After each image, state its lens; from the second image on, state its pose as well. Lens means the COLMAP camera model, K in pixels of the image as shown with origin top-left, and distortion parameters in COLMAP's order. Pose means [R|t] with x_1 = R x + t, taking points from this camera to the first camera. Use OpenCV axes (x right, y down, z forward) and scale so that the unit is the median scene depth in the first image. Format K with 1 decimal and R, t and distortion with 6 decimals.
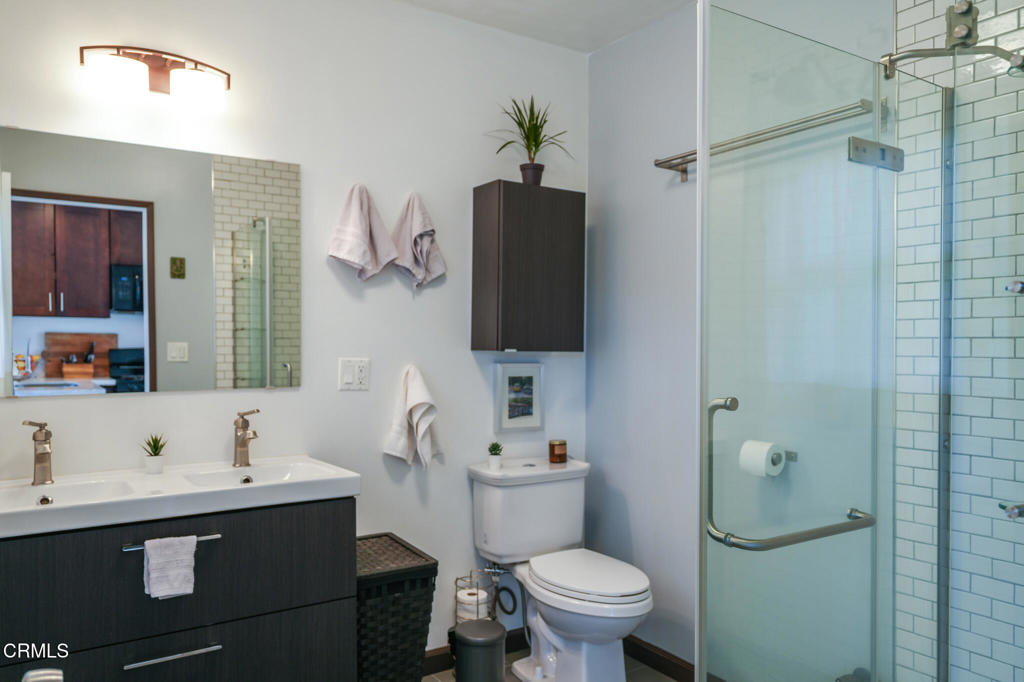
lens RADIAL K [[731.6, 0, 495.5], [0, 731.6, 347.4], [0, 0, 1]] dist [0.002467, 0.002481]
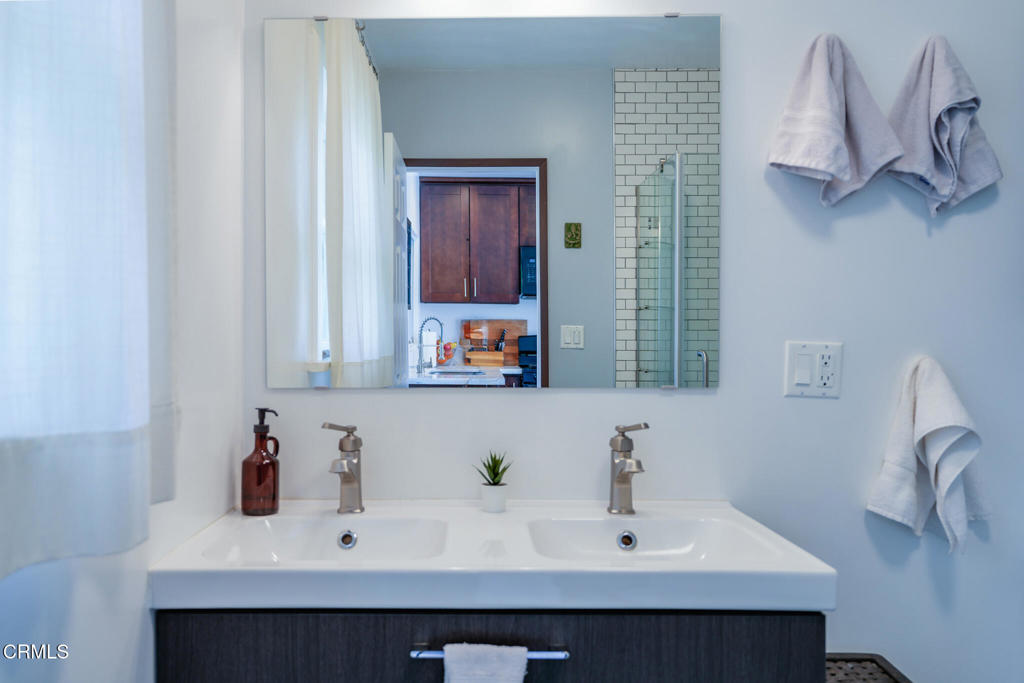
lens RADIAL K [[731.6, 0, 495.5], [0, 731.6, 347.9], [0, 0, 1]] dist [0.002467, 0.002481]
pose [[0.845404, 0.010097, -0.534032, -0.093837], [-0.004847, 0.999925, 0.011233, 0.014150], [0.534106, -0.006908, 0.845389, 0.367887]]
